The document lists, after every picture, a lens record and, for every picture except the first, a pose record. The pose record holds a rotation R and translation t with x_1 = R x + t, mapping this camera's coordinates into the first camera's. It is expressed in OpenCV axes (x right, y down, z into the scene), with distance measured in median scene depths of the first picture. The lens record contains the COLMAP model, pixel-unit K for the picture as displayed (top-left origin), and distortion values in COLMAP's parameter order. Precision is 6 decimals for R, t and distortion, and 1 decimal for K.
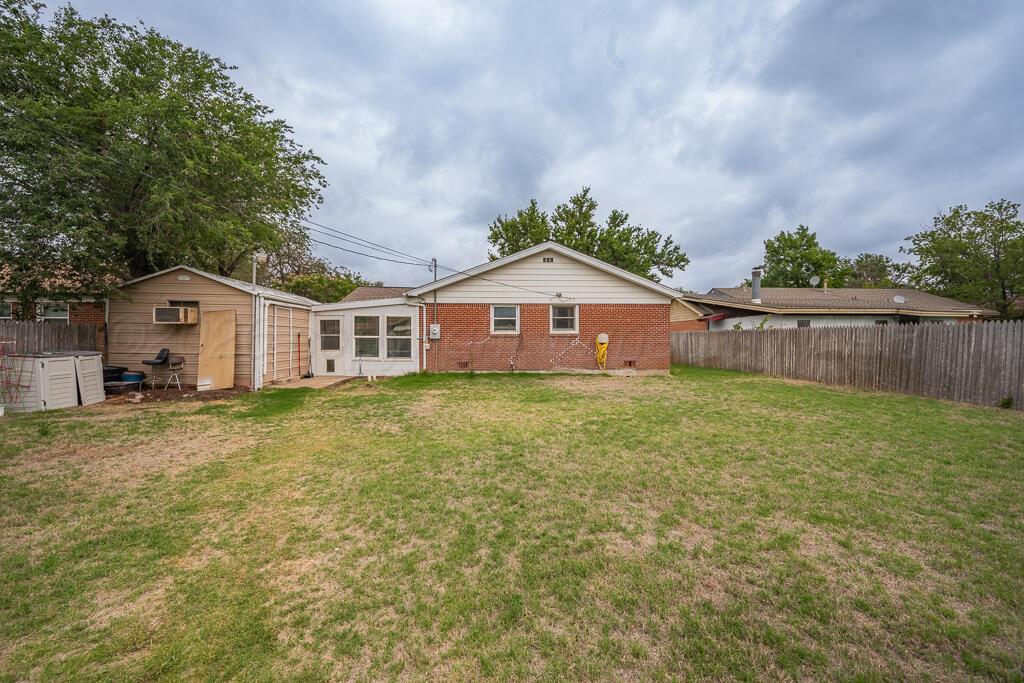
lens RADIAL K [[397.6, 0, 521.5], [0, 397.6, 338.4], [0, 0, 1]] dist [-0.001212, 0.000570]
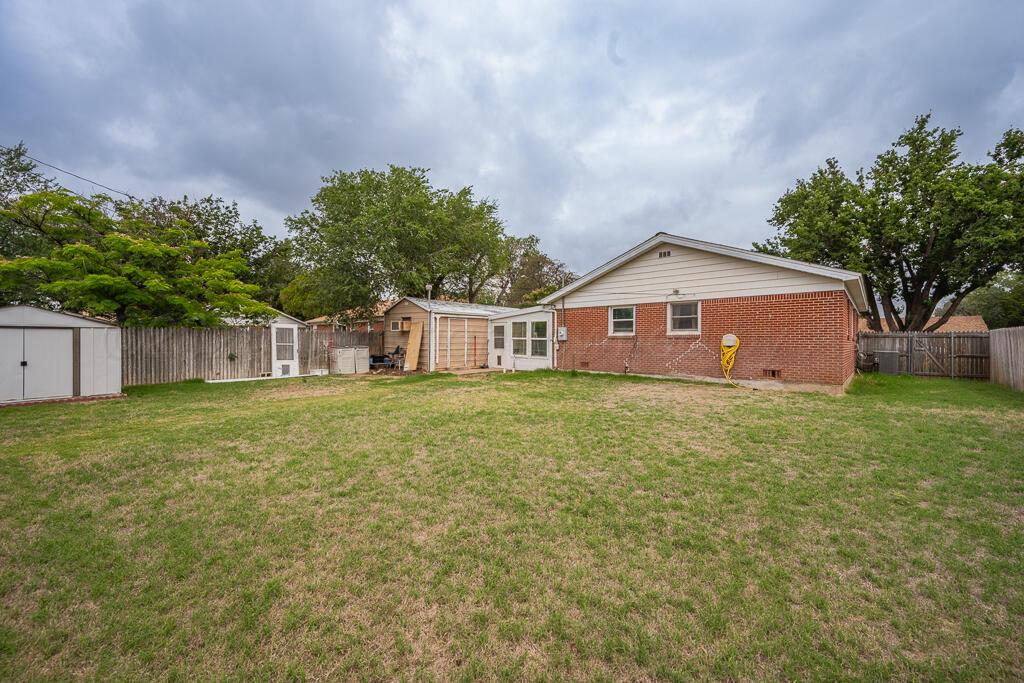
lens RADIAL K [[397.6, 0, 529.3], [0, 397.6, 339.8], [0, 0, 1]] dist [-0.001212, 0.000570]
pose [[0.684589, 0.000604, -0.728929, 0.523824], [-0.002860, 0.999994, -0.001858, 0.002039], [0.728924, 0.003357, 0.684586, 0.151847]]
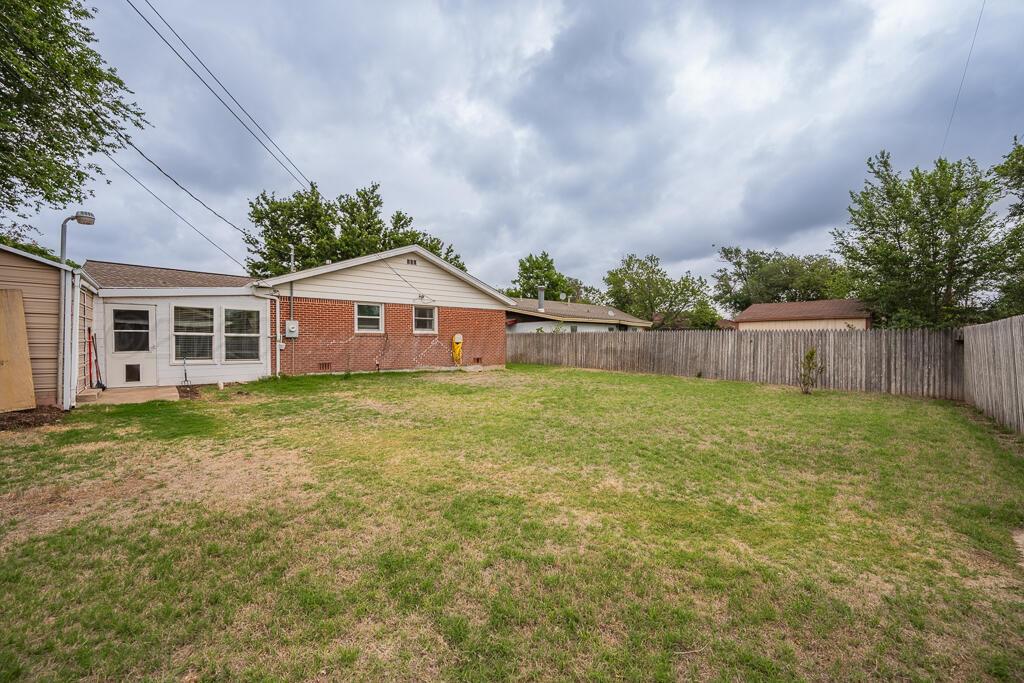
lens RADIAL K [[397.6, 0, 522.3], [0, 397.6, 342.9], [0, 0, 1]] dist [-0.001212, 0.000570]
pose [[0.810015, 0.000577, 0.586409, -0.308651], [-0.006554, 0.999946, 0.008068, 0.002932], [-0.586373, -0.010379, 0.809975, -0.007406]]
